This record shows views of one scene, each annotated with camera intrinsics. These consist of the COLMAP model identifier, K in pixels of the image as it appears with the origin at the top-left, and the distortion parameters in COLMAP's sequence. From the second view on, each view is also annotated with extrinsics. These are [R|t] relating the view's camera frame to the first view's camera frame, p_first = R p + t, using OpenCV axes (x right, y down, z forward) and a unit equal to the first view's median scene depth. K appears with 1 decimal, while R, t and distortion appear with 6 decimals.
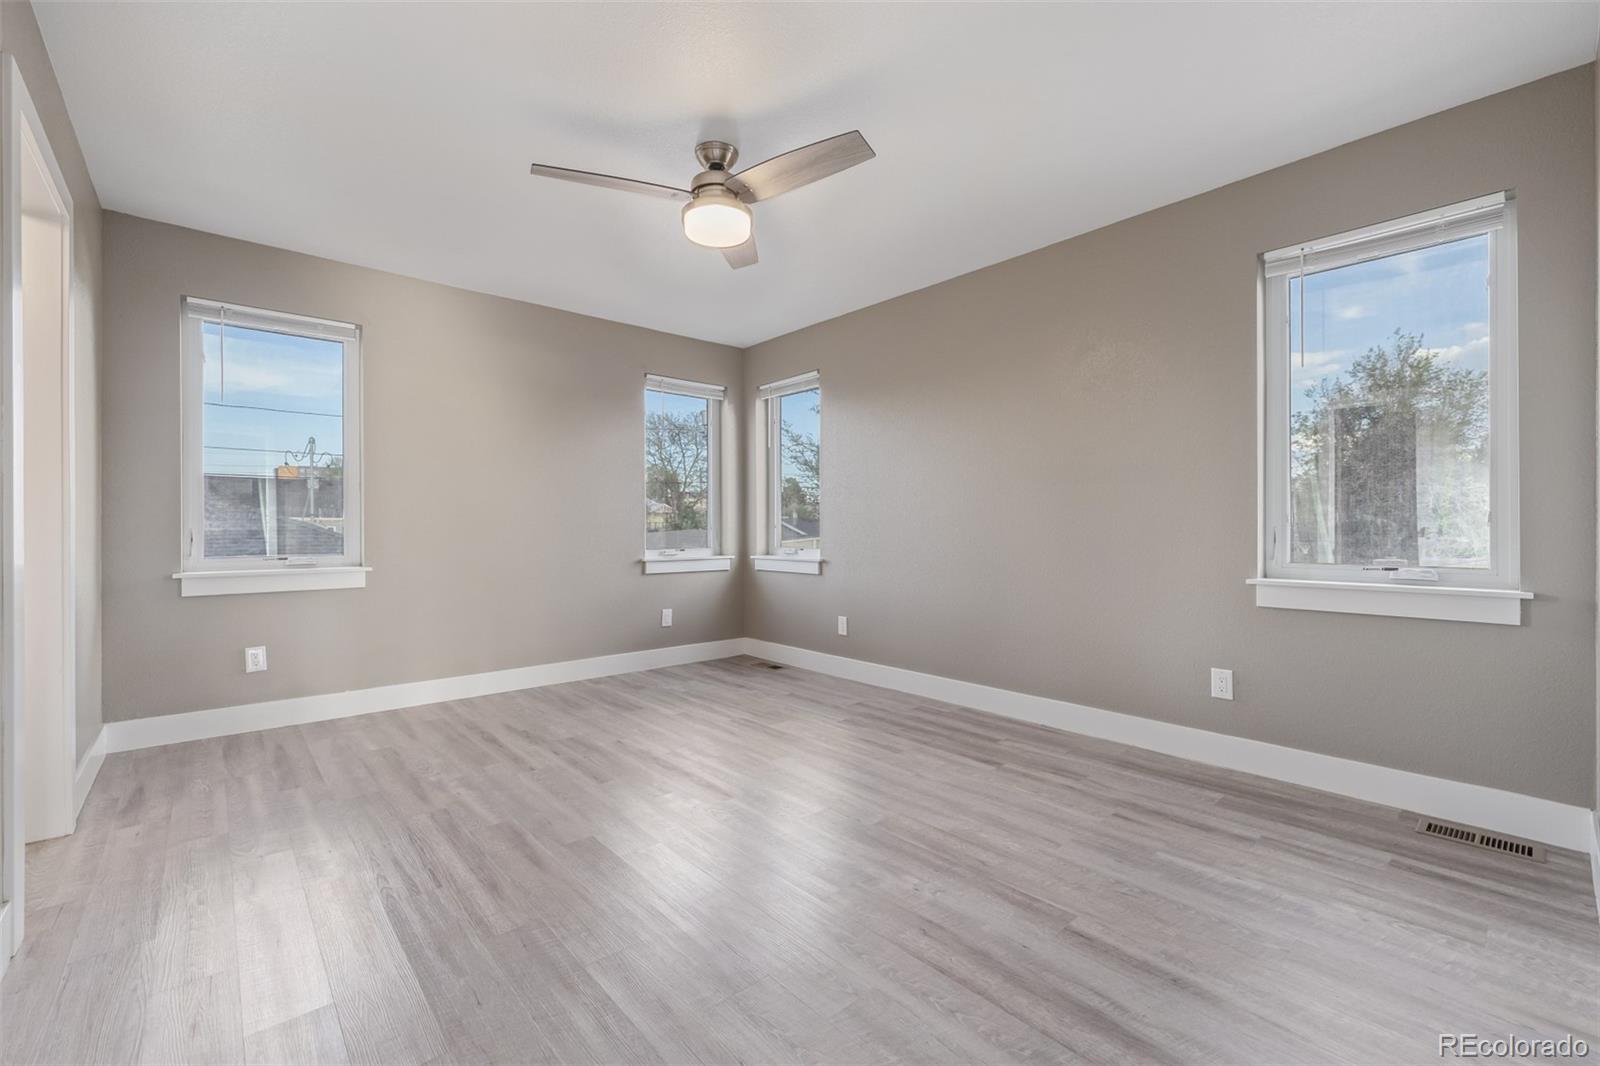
lens RADIAL K [[674.5, 0, 799.0], [0, 674.5, 529.0], [0, 0, 1]] dist [0.001314, 0.000111]
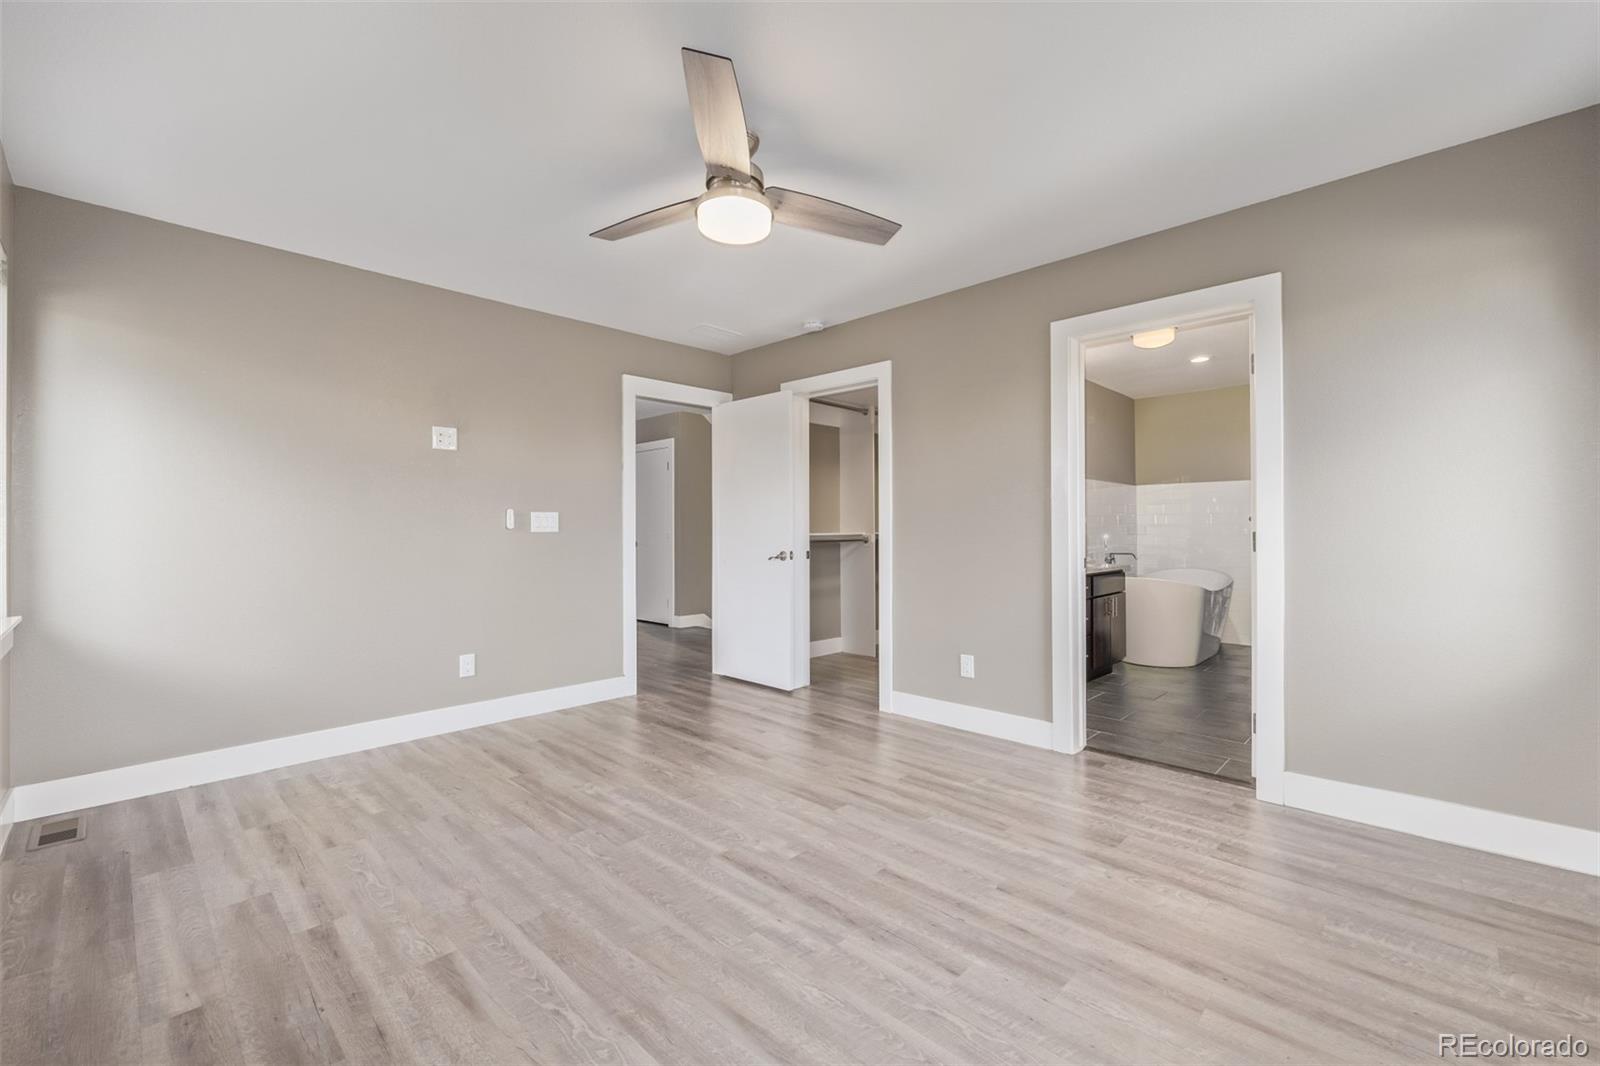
lens RADIAL K [[674.5, 0, 800.4], [0, 674.5, 531.0], [0, 0, 1]] dist [0.001314, 0.000111]
pose [[-0.997009, 0.006044, -0.077046, -0.136343], [0.005796, 0.999977, 0.003441, -0.039807], [0.077065, 0.002985, -0.997022, 1.883104]]
